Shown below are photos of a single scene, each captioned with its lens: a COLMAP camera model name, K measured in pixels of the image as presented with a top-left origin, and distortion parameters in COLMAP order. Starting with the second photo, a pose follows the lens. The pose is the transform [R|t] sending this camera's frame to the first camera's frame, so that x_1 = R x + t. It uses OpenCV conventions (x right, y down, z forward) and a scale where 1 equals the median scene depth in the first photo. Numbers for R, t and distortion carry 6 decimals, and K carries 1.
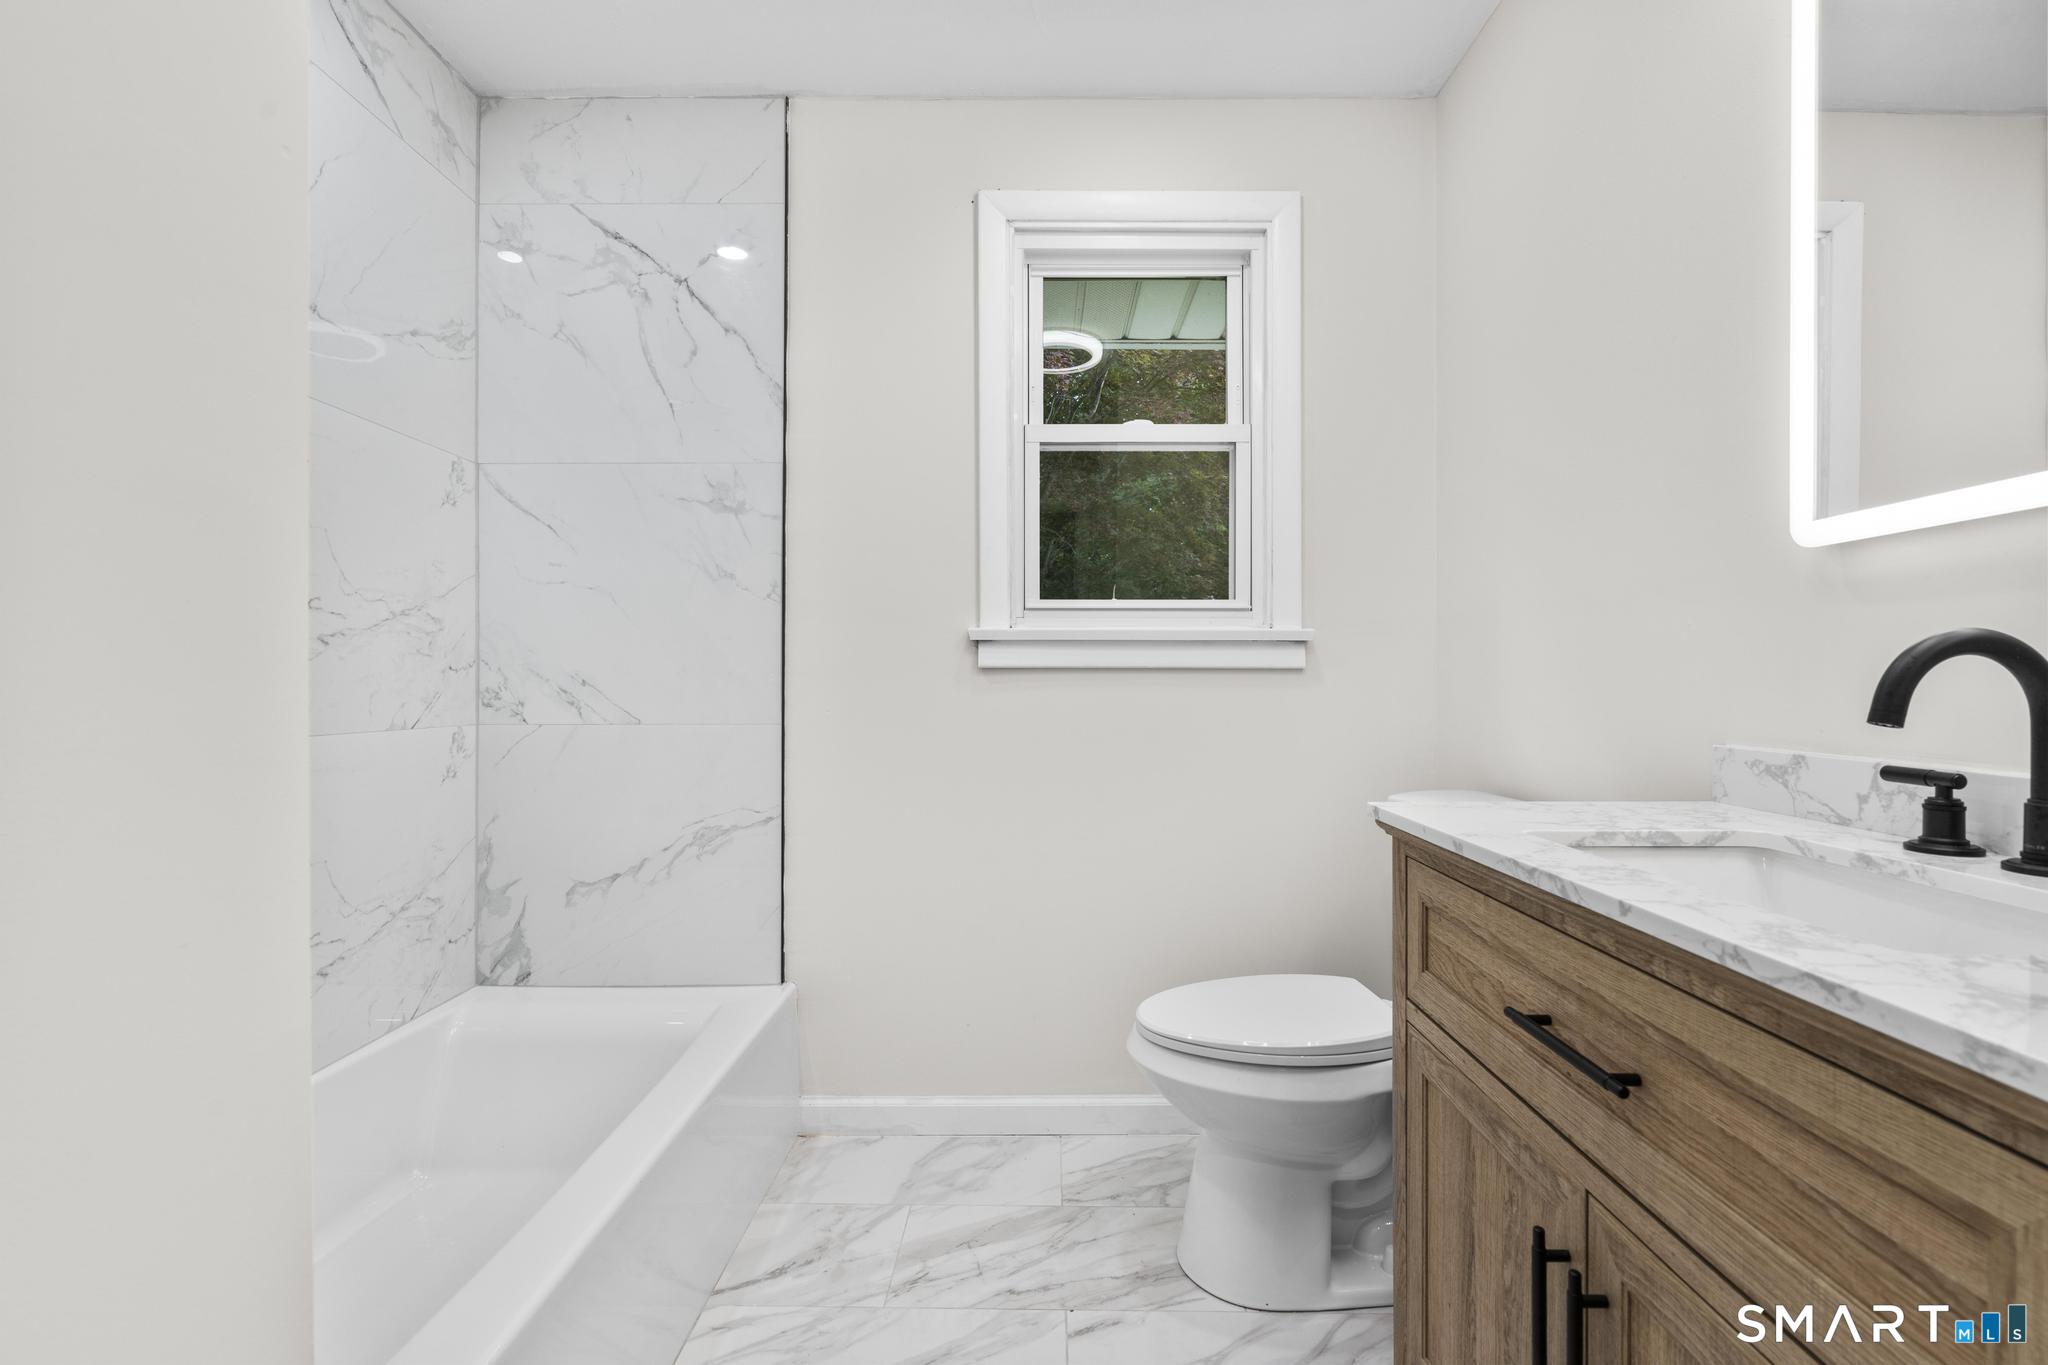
lens RADIAL K [[935.3, 0, 1027.6], [0, 935.3, 681.7], [0, 0, 1]] dist [0.000531, 0.003606]
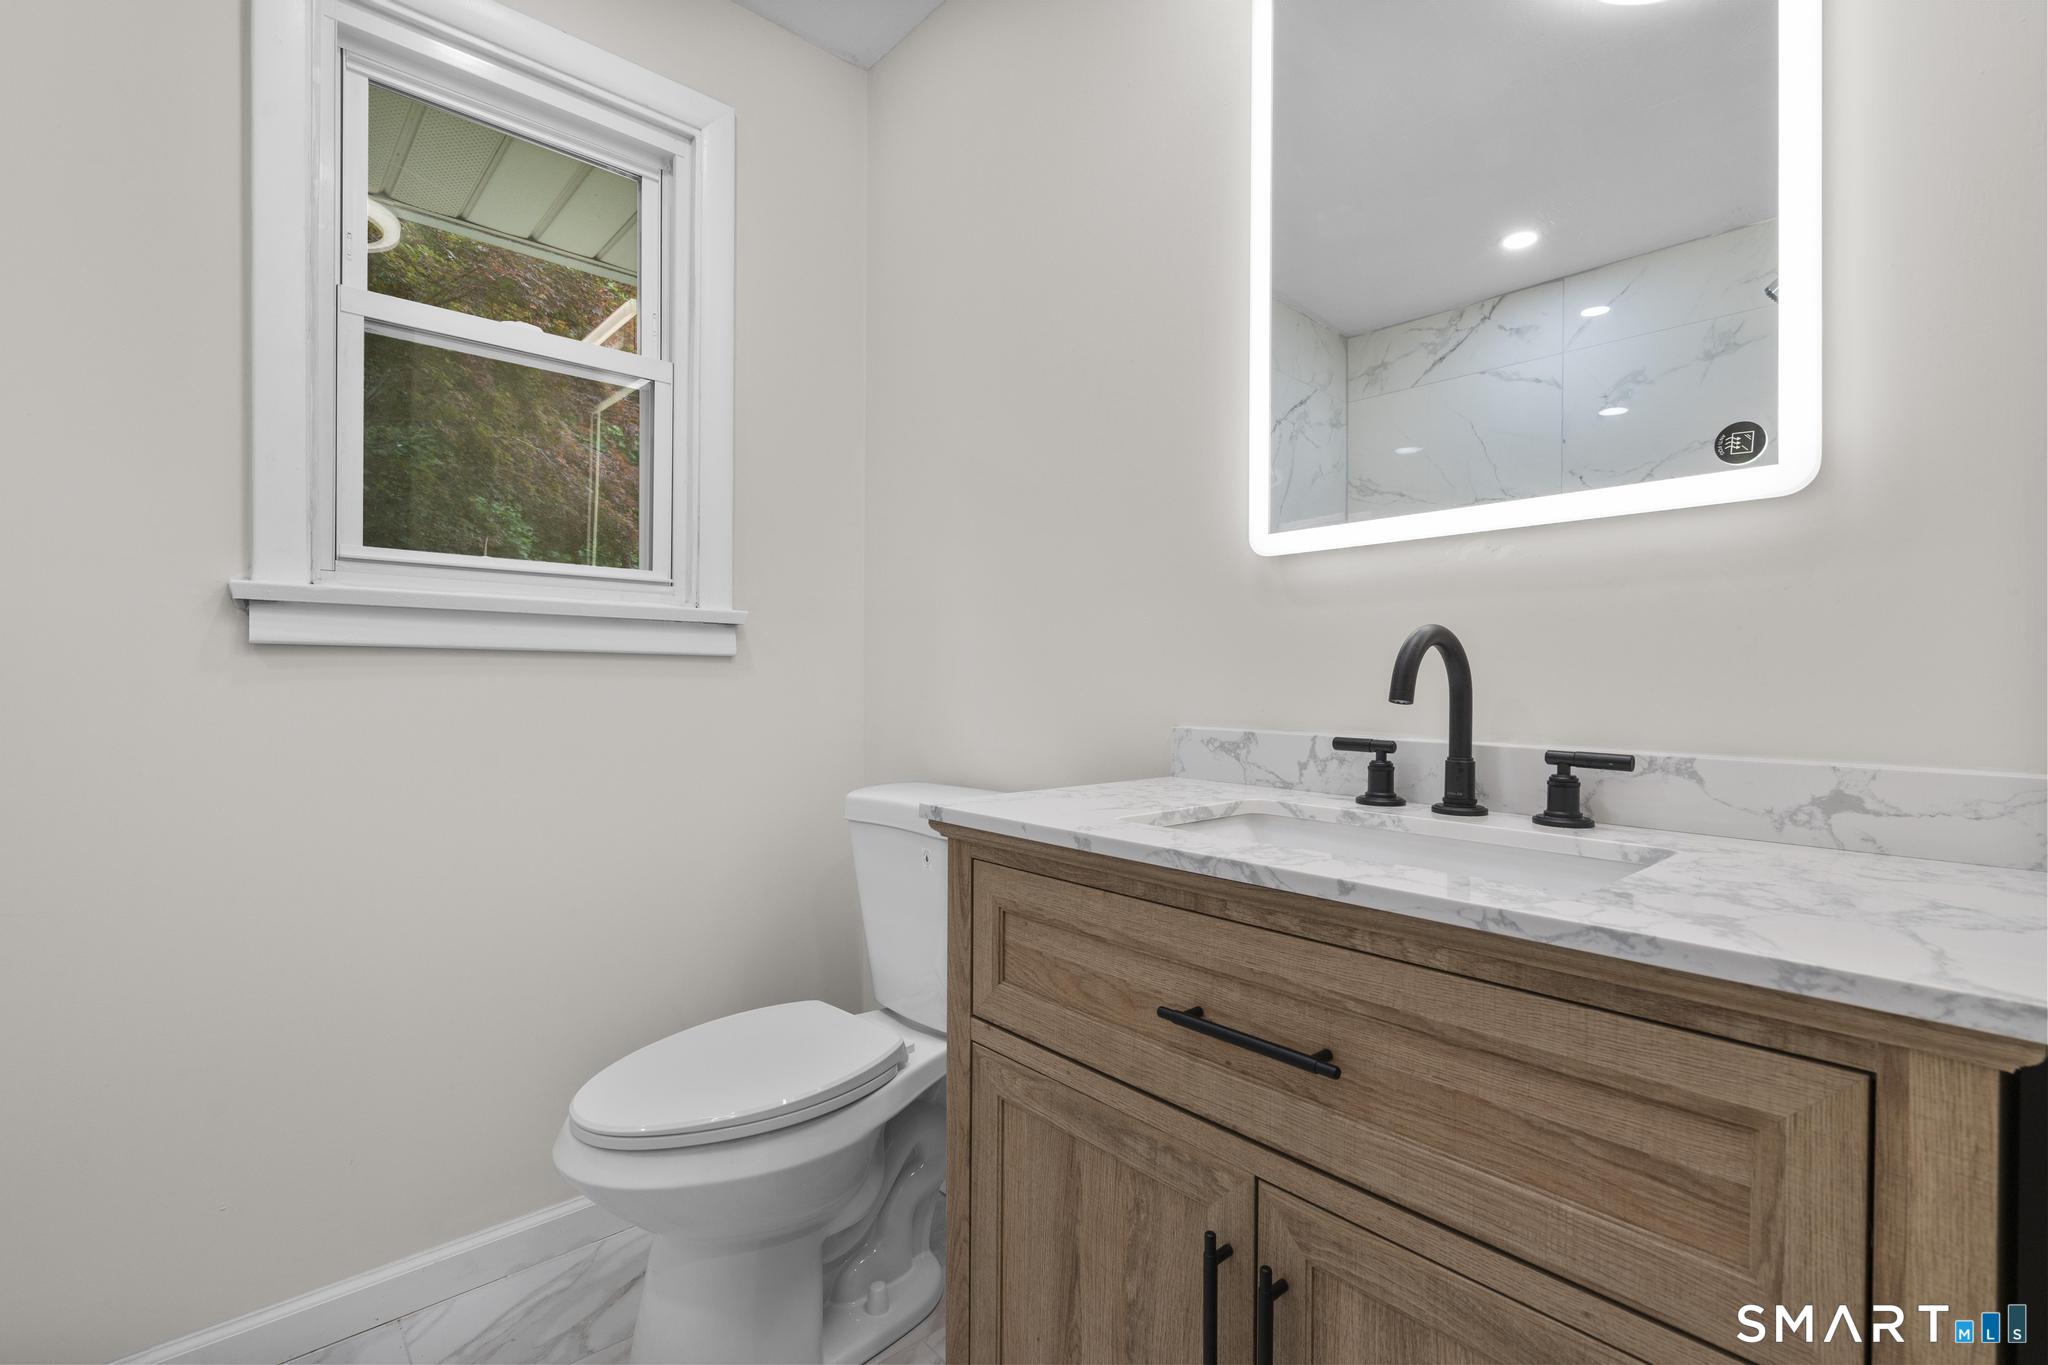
lens RADIAL K [[935.3, 0, 1027.6], [0, 935.3, 681.7], [0, 0, 1]] dist [0.000531, 0.003606]
pose [[0.734537, 0.005197, 0.678548, -0.241131], [-0.005977, 0.999981, -0.001190, 0.023344], [-0.678542, -0.003182, 0.734555, 0.426457]]
